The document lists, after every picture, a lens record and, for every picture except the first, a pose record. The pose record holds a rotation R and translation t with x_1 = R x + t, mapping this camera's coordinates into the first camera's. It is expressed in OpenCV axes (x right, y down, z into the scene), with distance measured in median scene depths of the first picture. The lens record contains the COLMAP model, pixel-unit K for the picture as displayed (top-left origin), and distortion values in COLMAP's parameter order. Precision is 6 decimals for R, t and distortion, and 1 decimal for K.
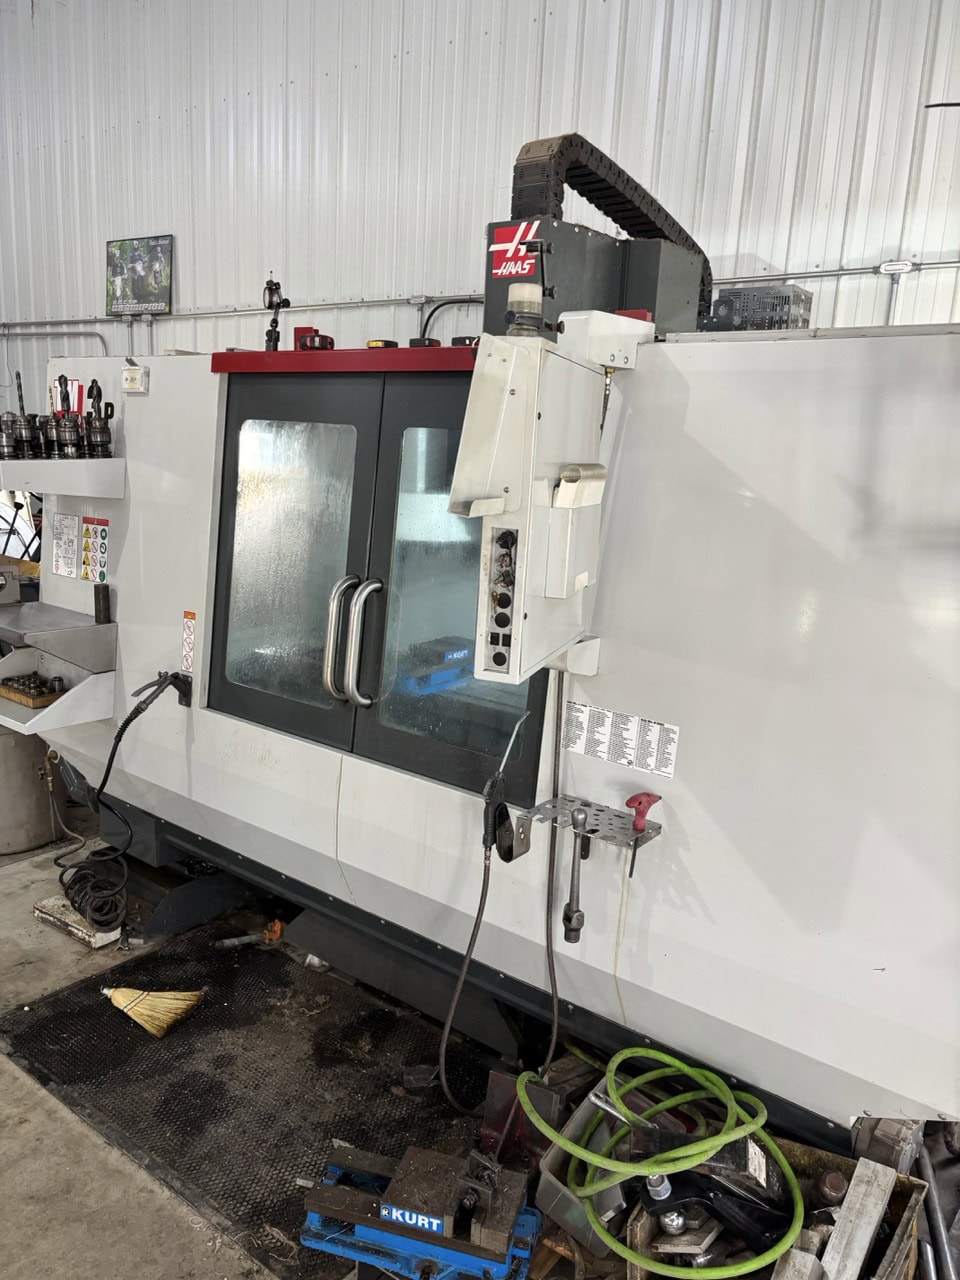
lens RADIAL K [[967.0, 0, 477.9], [0, 967.0, 633.7], [0, 0, 1]] dist [0.034038, -0.055291]
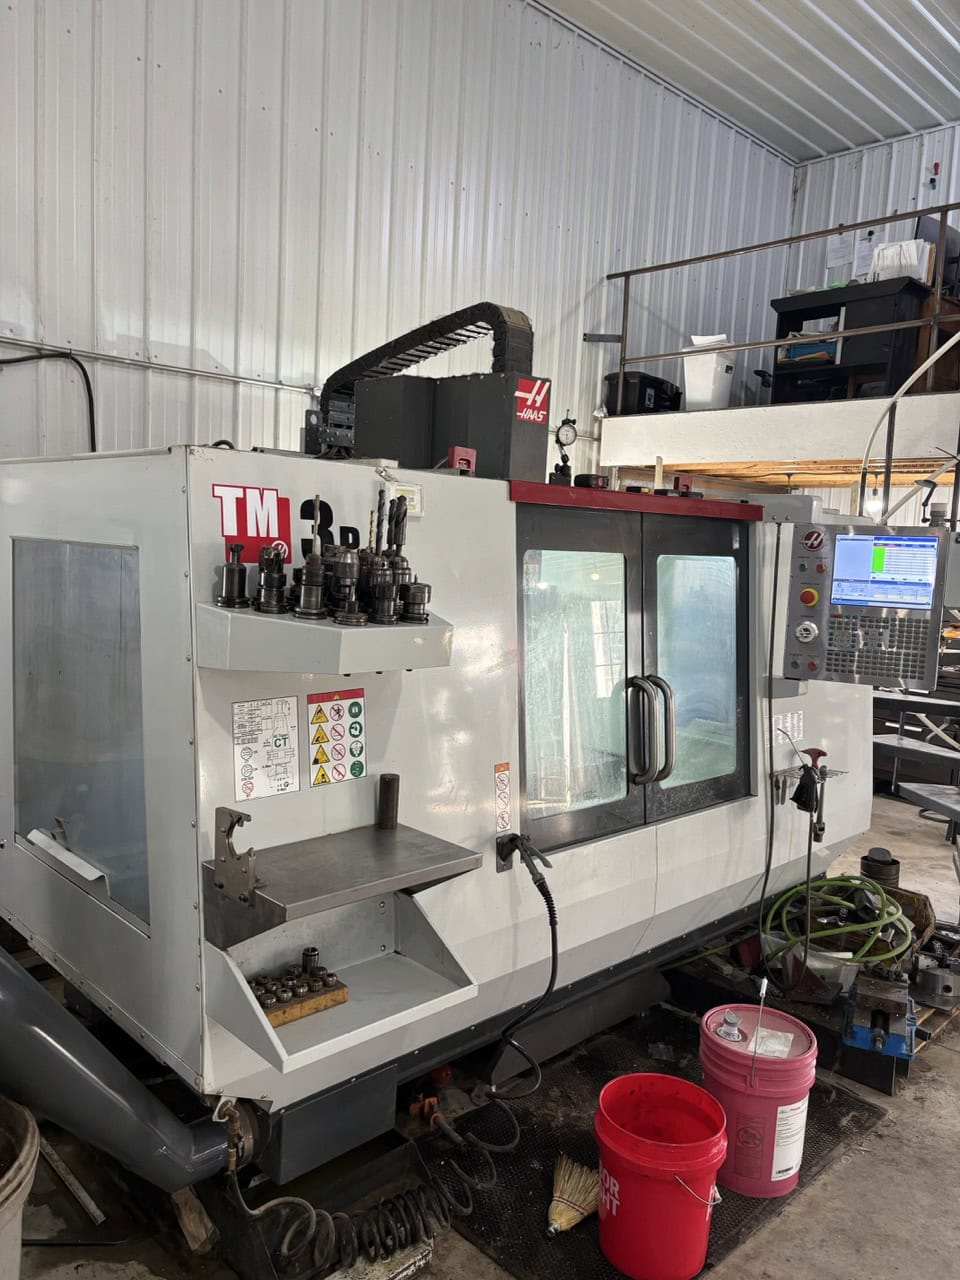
lens RADIAL K [[967.0, 0, 477.9], [0, 967.0, 633.7], [0, 0, 1]] dist [0.034038, -0.055291]
pose [[0.155141, -0.135957, 0.978492, -1.054048], [0.161475, 0.980653, 0.110655, -0.220359], [-0.974606, 0.140835, 0.174093, 0.780449]]
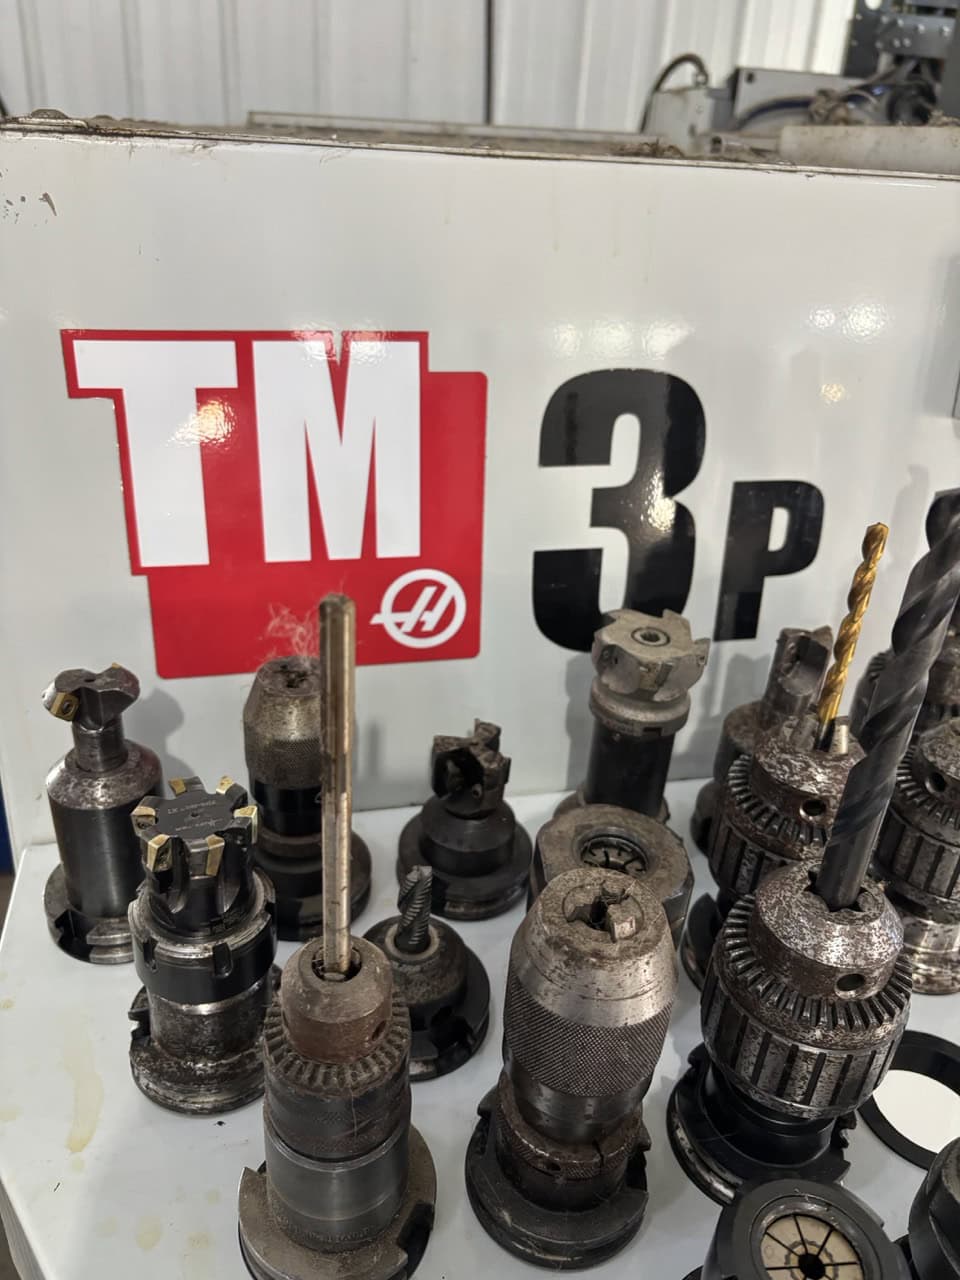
lens RADIAL K [[967.0, 0, 477.9], [0, 967.0, 633.7], [0, 0, 1]] dist [0.034038, -0.055291]
pose [[0.642245, -0.361823, 0.675726, -0.520804], [0.141167, 0.922329, 0.359696, -0.274956], [-0.753388, -0.135622, 0.643439, 0.913884]]
